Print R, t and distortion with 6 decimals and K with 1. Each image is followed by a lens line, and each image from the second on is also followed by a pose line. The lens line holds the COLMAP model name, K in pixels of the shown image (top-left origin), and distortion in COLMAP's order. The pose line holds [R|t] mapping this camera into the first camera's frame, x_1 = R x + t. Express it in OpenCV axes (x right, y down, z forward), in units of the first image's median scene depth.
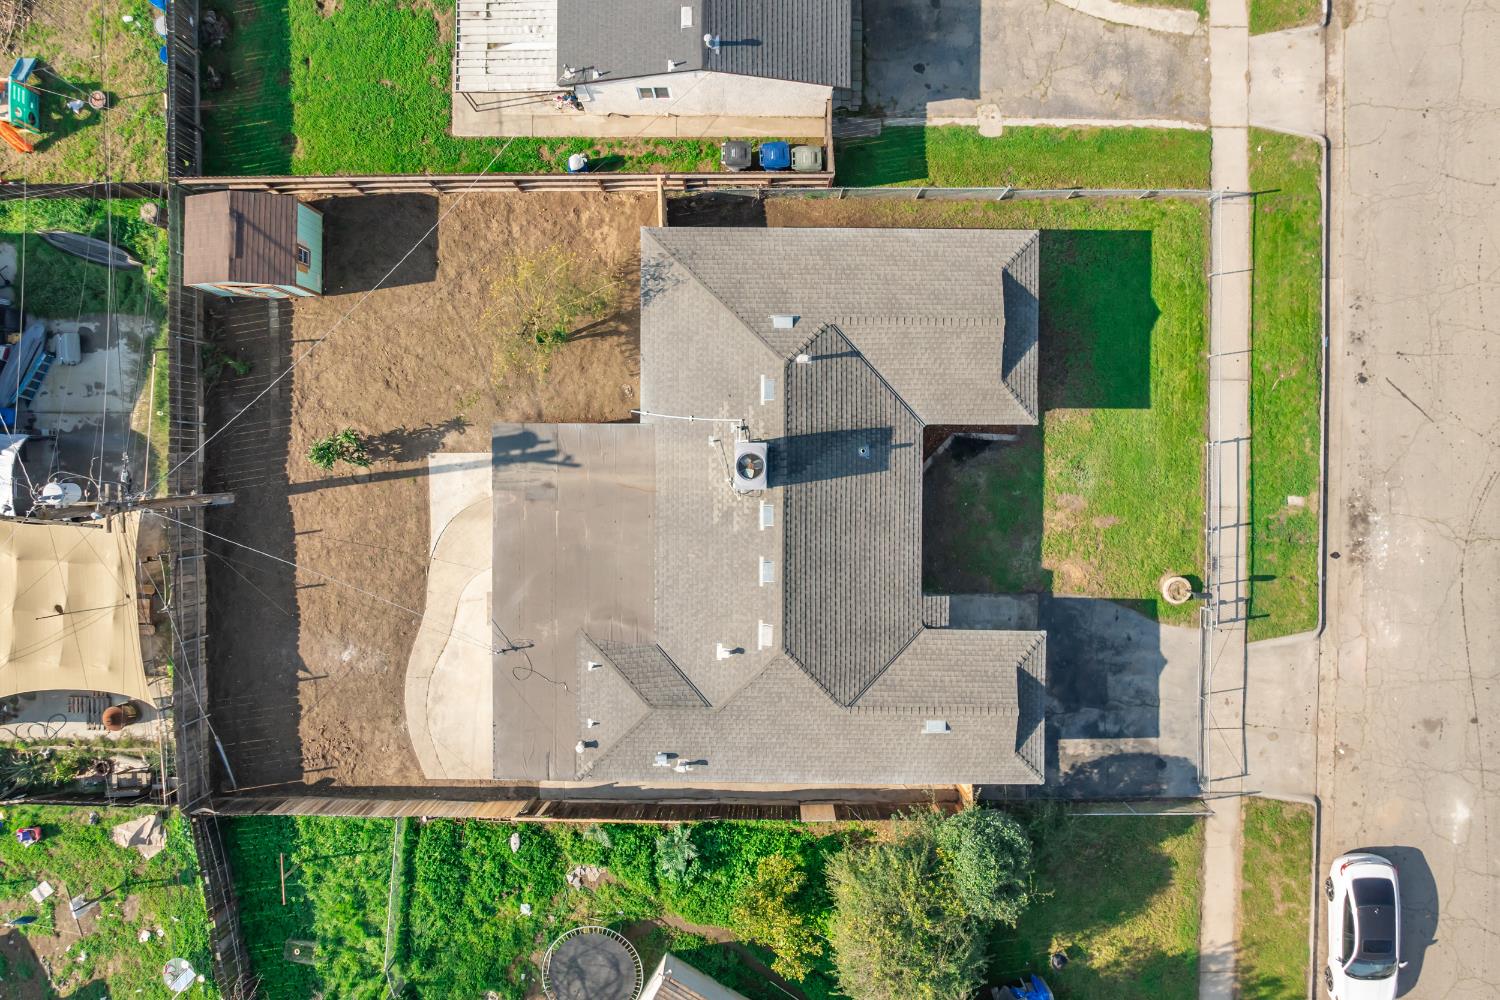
lens RADIAL K [[1059.4, 0, 750.0], [0, 1059.4, 500.0], [0, 0, 1]] dist [-0.049901, 0.019026]
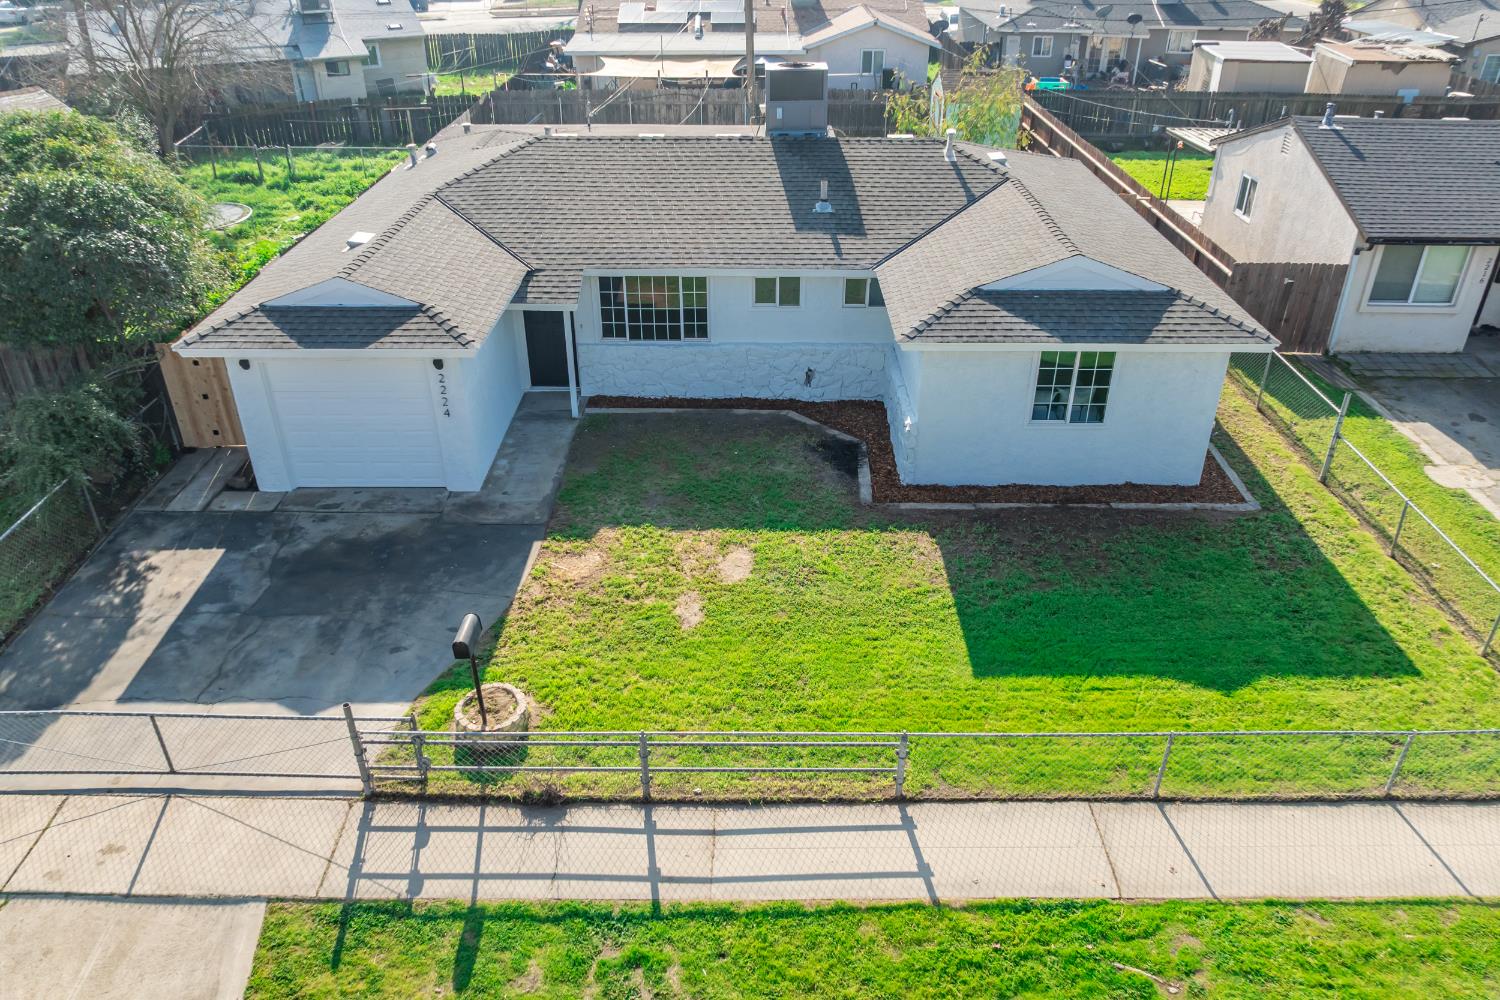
lens RADIAL K [[1059.4, 0, 750.0], [0, 1059.4, 500.0], [0, 0, 1]] dist [-0.049901, 0.019026]
pose [[-0.004352, 0.512431, -0.858717, 0.680870], [-0.999735, -0.021658, -0.007857, 0.000321], [-0.022624, 0.858455, 0.512389, 0.744163]]
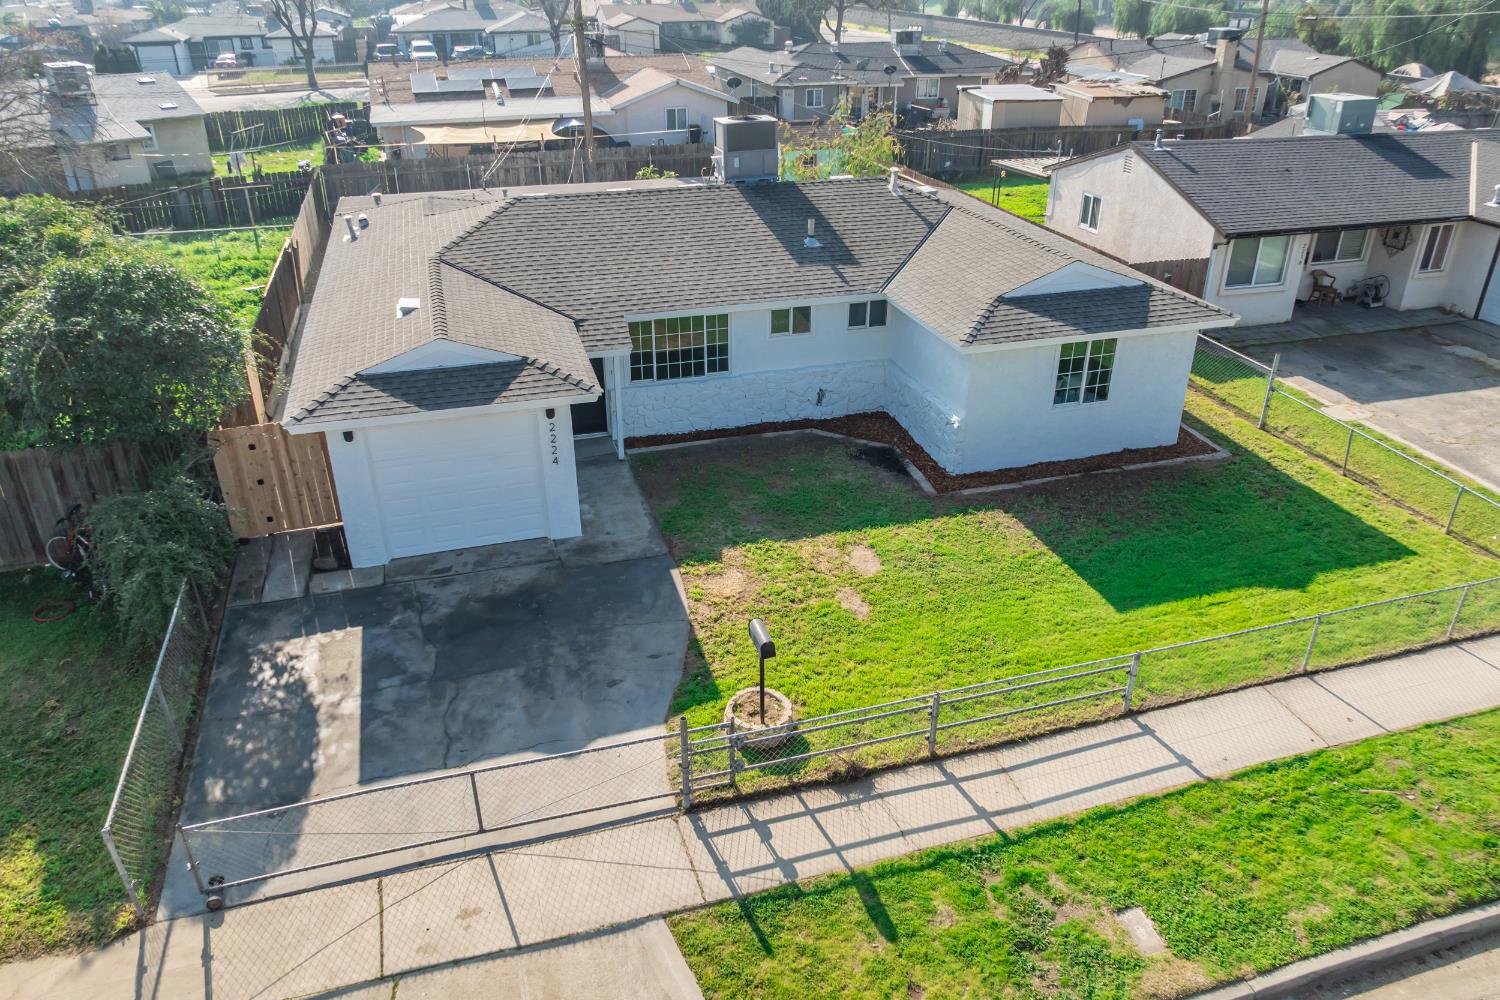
lens RADIAL K [[1059.4, 0, 750.0], [0, 1059.4, 500.0], [0, 0, 1]] dist [-0.049901, 0.019026]
pose [[0.289514, 0.447382, -0.846187, 0.698896], [-0.956908, 0.114449, -0.266886, 0.183519], [-0.022555, 0.886990, 0.461238, 0.746770]]
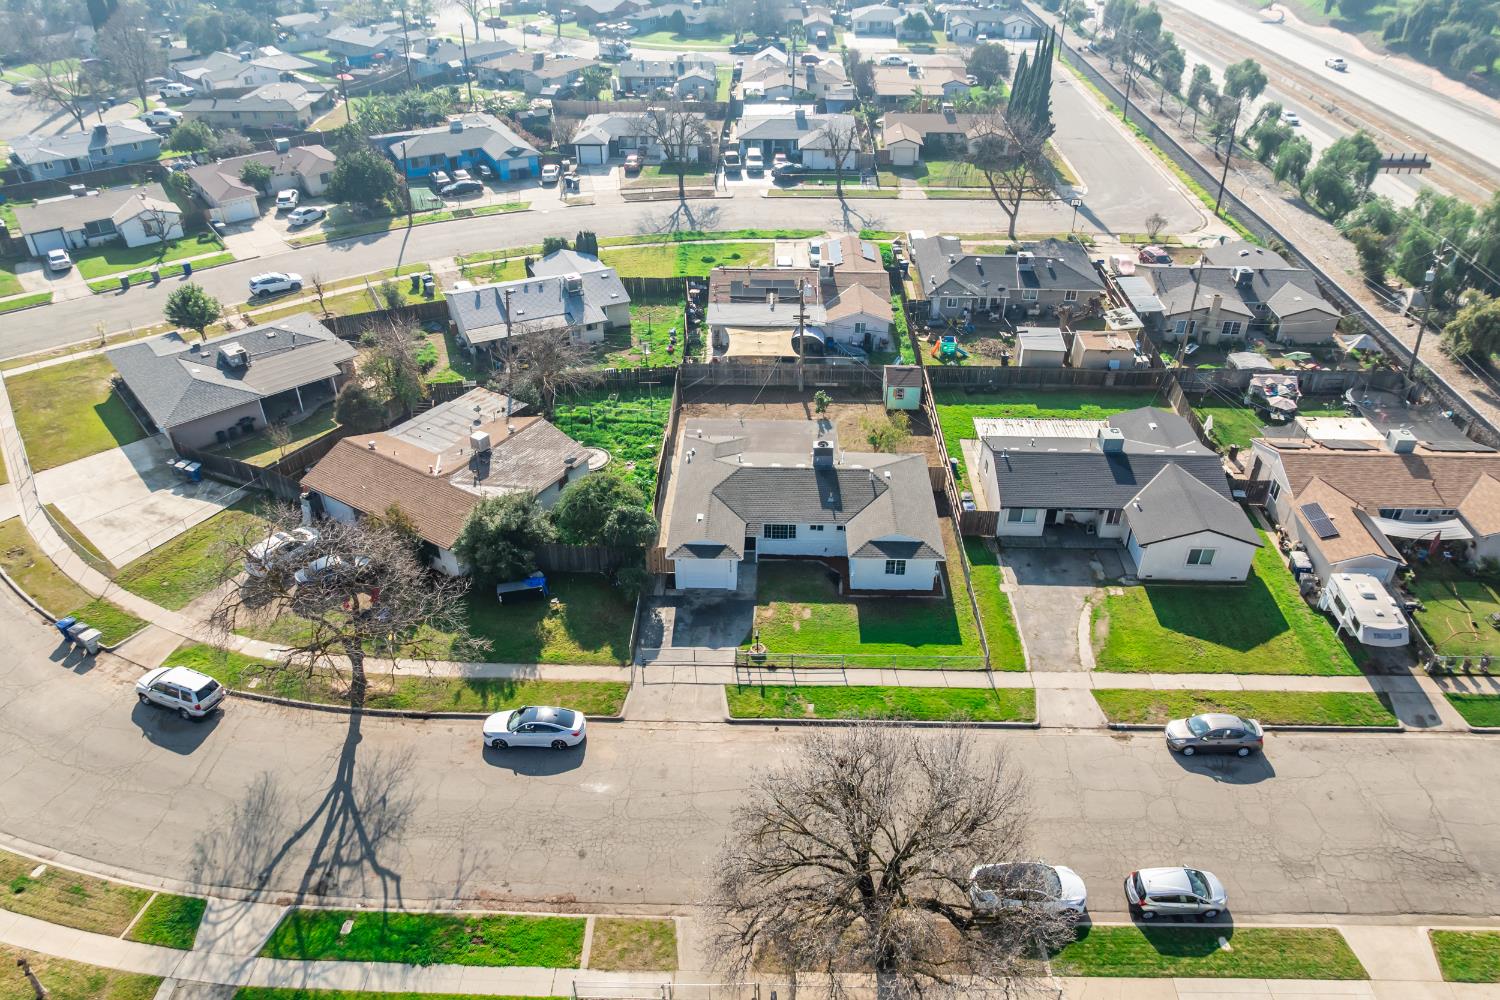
lens RADIAL K [[1059.4, 0, 750.0], [0, 1059.4, 500.0], [0, 0, 1]] dist [-0.049901, 0.019026]
pose [[-0.021521, 0.564017, -0.825483, 1.700410], [-0.999432, -0.033539, 0.003141, 0.100897], [-0.025915, 0.825082, 0.564419, -0.185393]]
